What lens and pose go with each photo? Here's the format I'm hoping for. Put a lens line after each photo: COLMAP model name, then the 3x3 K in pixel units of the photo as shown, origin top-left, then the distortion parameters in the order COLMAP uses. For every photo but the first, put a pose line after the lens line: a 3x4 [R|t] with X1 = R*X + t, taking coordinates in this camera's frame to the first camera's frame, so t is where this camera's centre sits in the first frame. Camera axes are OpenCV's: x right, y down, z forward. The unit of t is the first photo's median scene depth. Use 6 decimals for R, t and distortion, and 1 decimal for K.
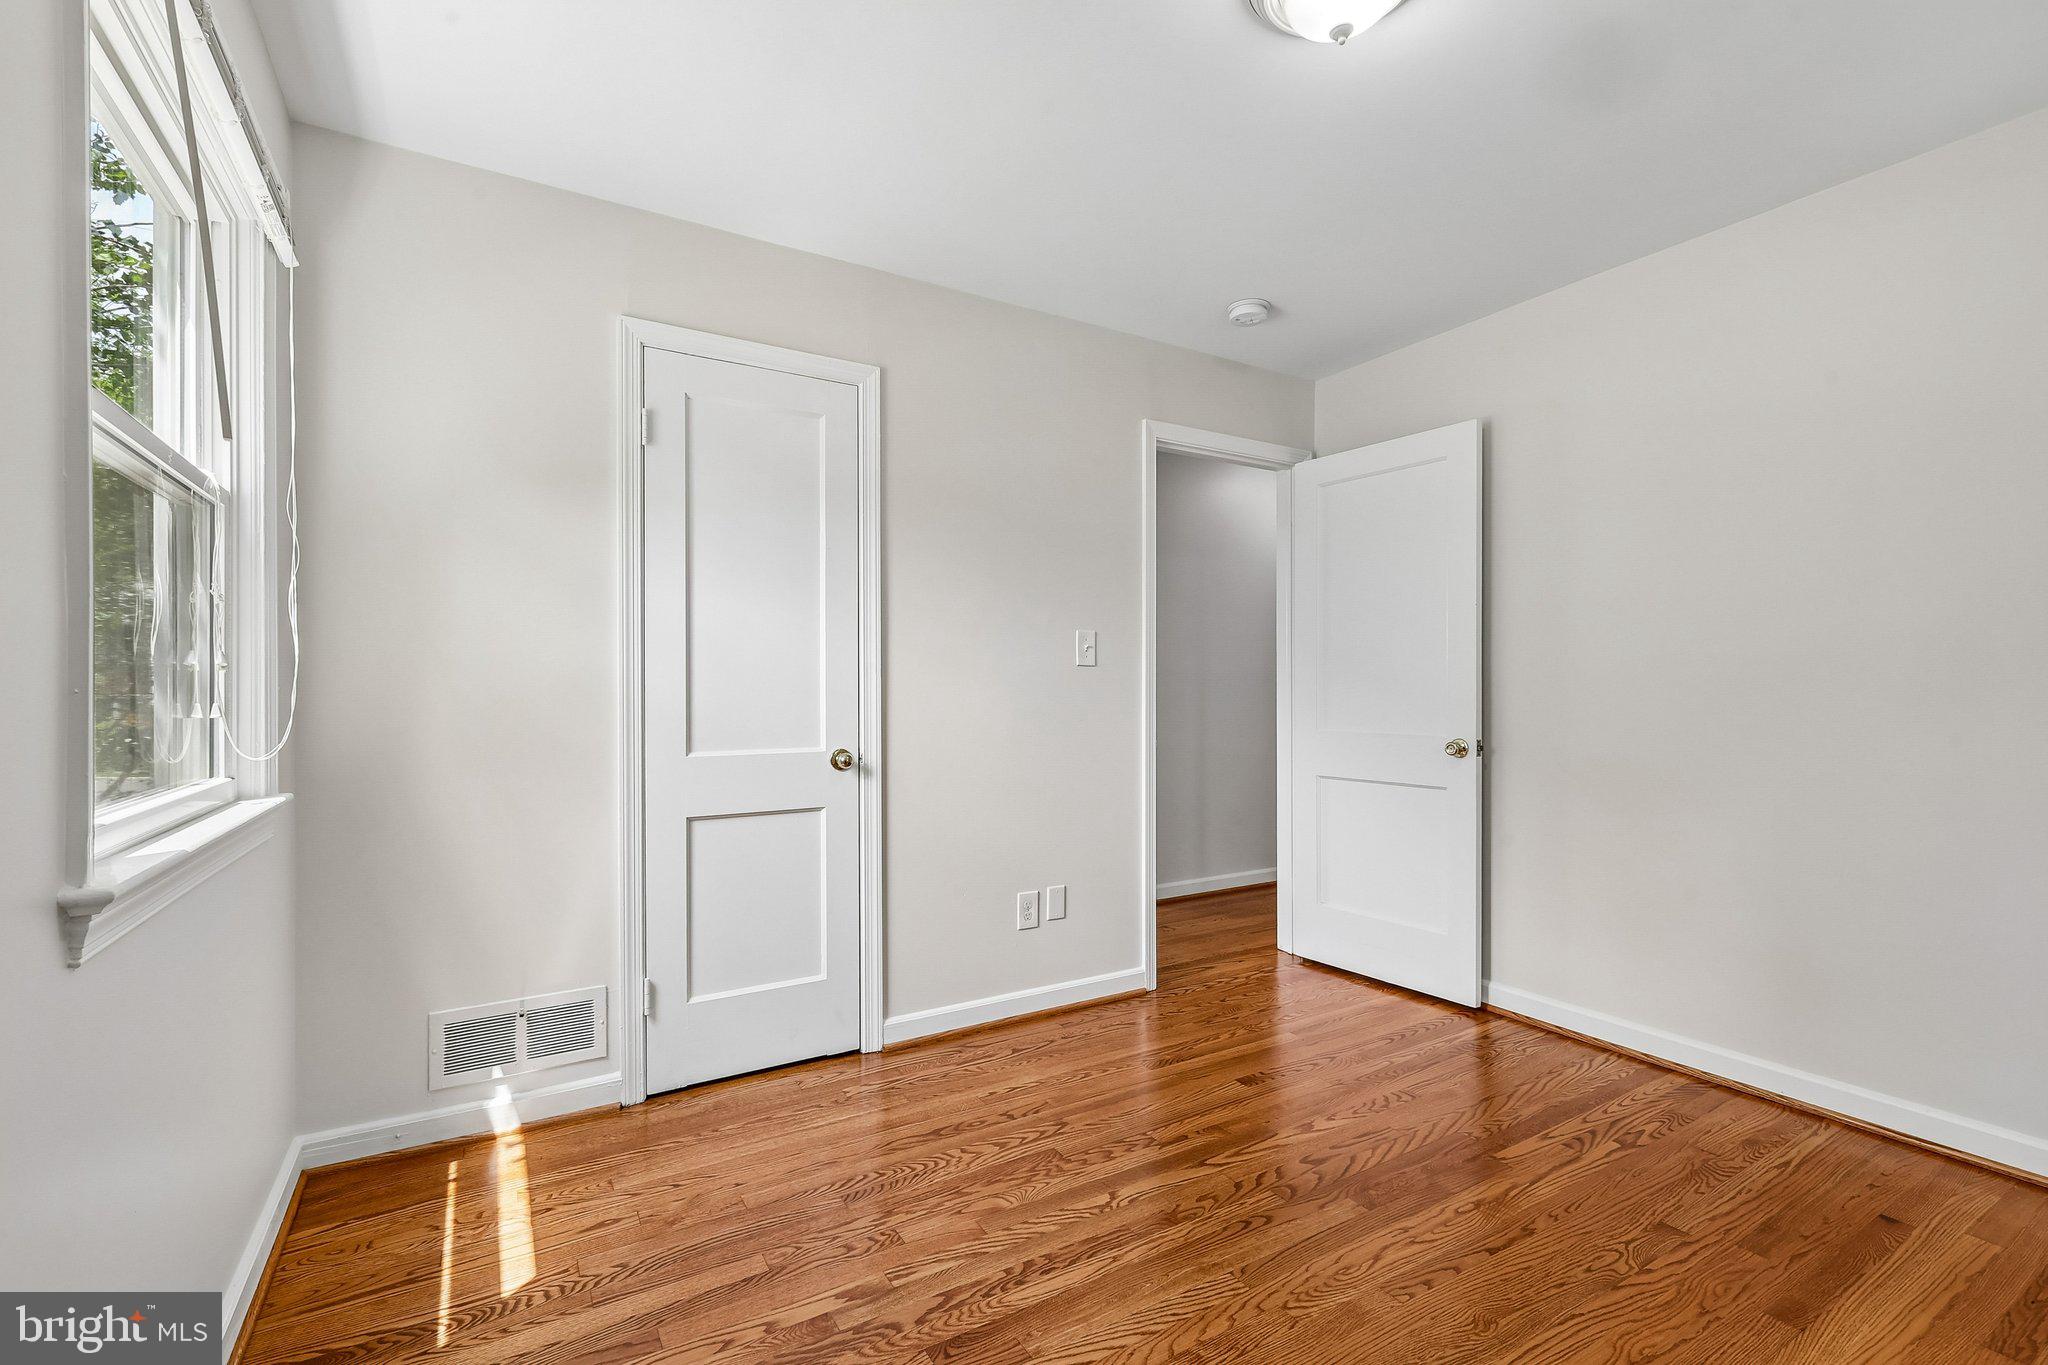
lens RADIAL K [[901.5, 0, 1022.2], [0, 901.5, 687.7], [0, 0, 1]] dist [0.002167, 0.000124]
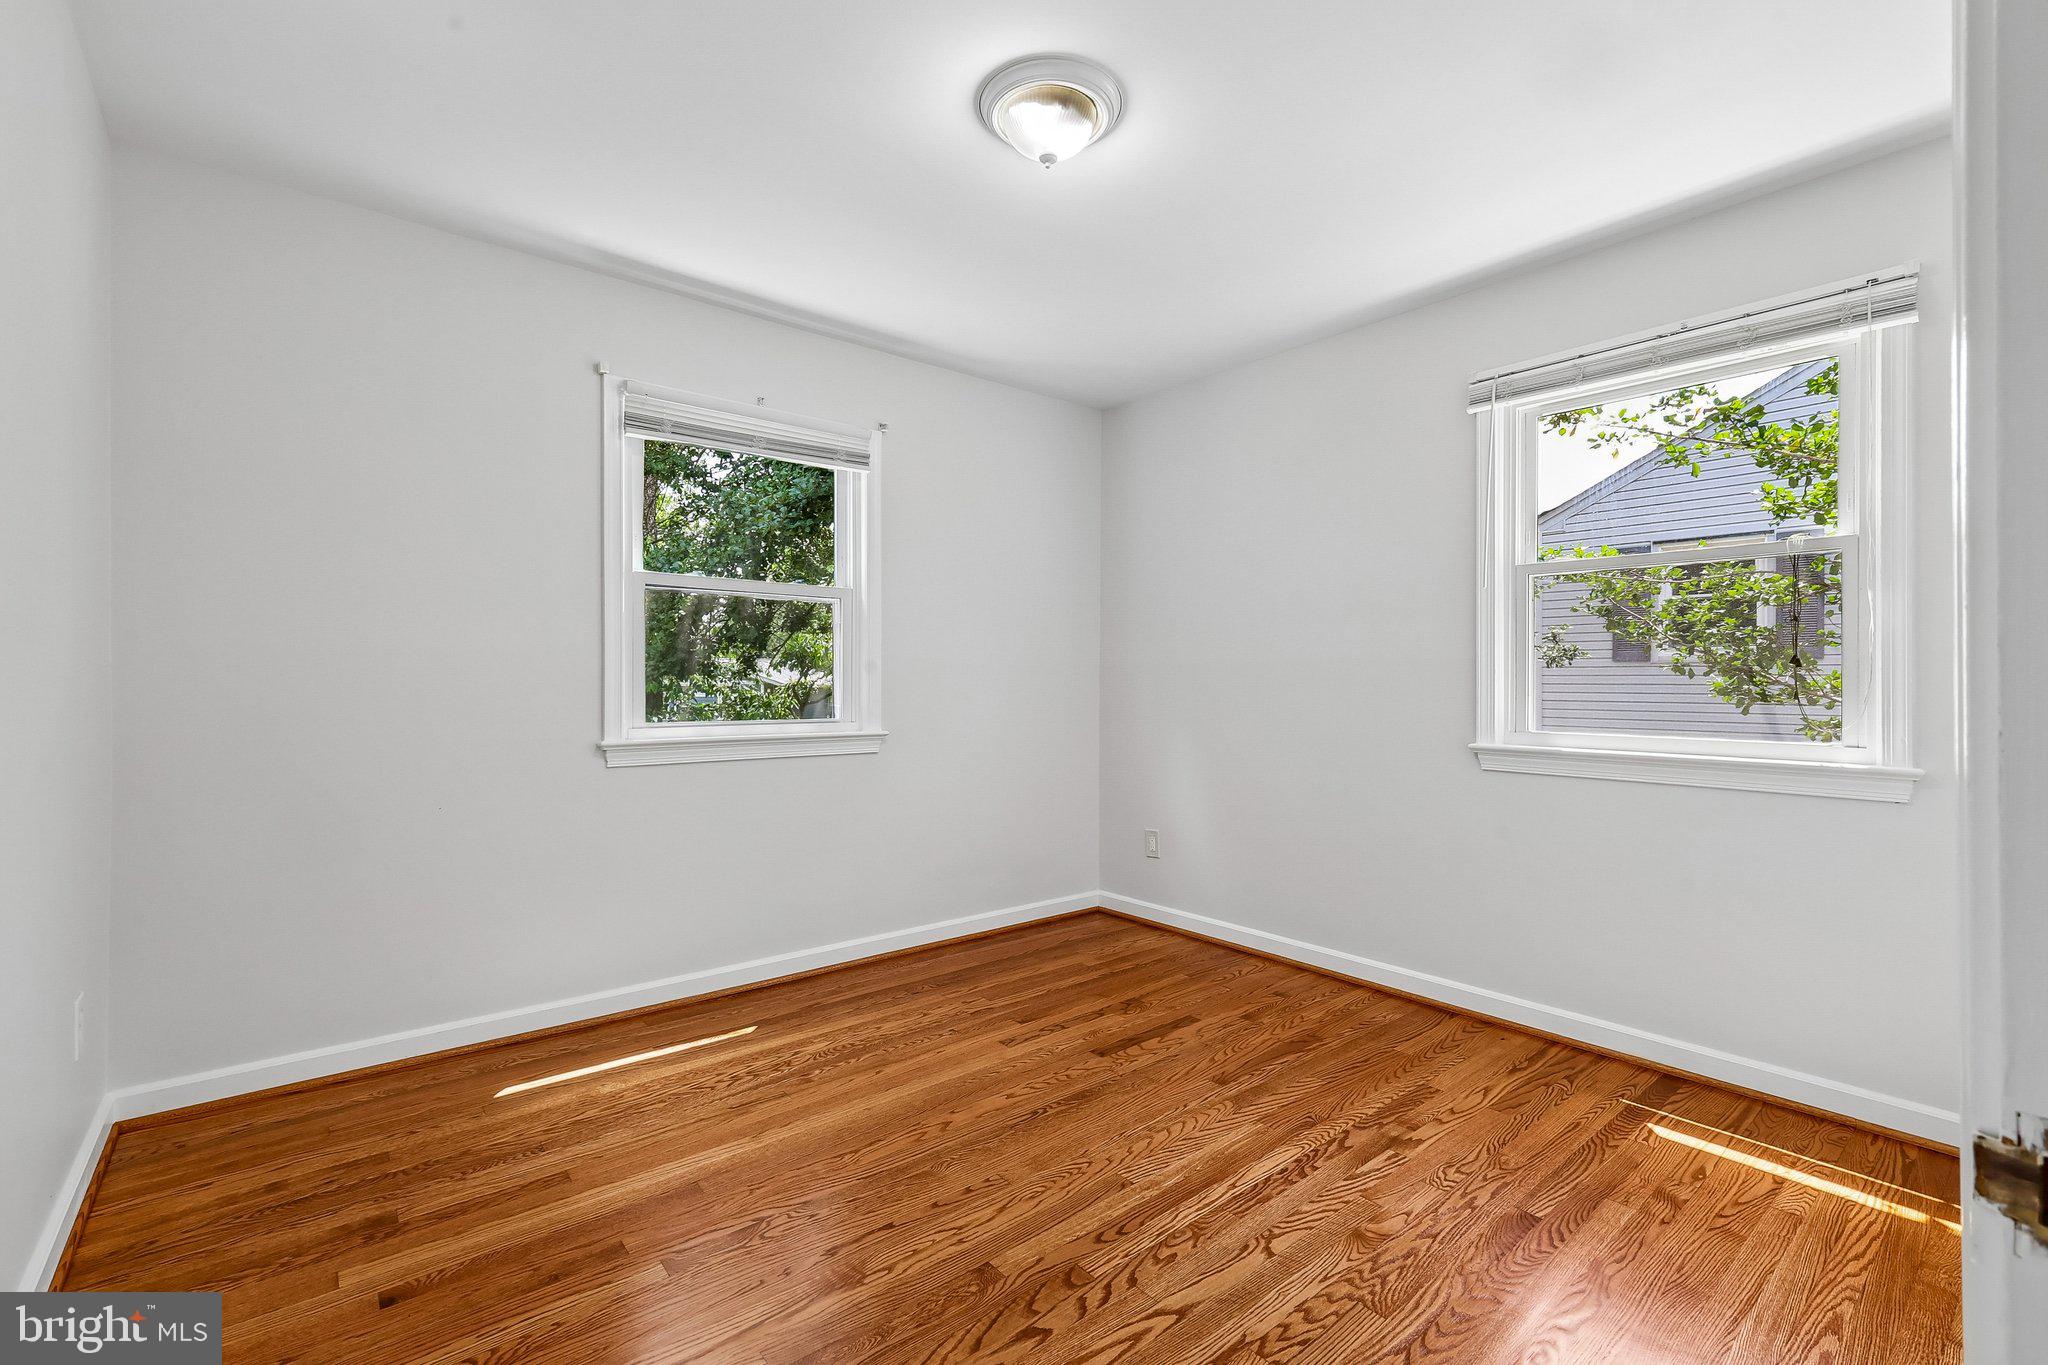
lens RADIAL K [[901.5, 0, 1025.2], [0, 901.5, 680.6], [0, 0, 1]] dist [0.002167, 0.000124]
pose [[-0.988210, 0.000945, -0.153099, 0.517896], [0.001280, 0.999997, -0.002085, 0.005605], [0.153096, -0.002257, -0.988209, 2.020312]]
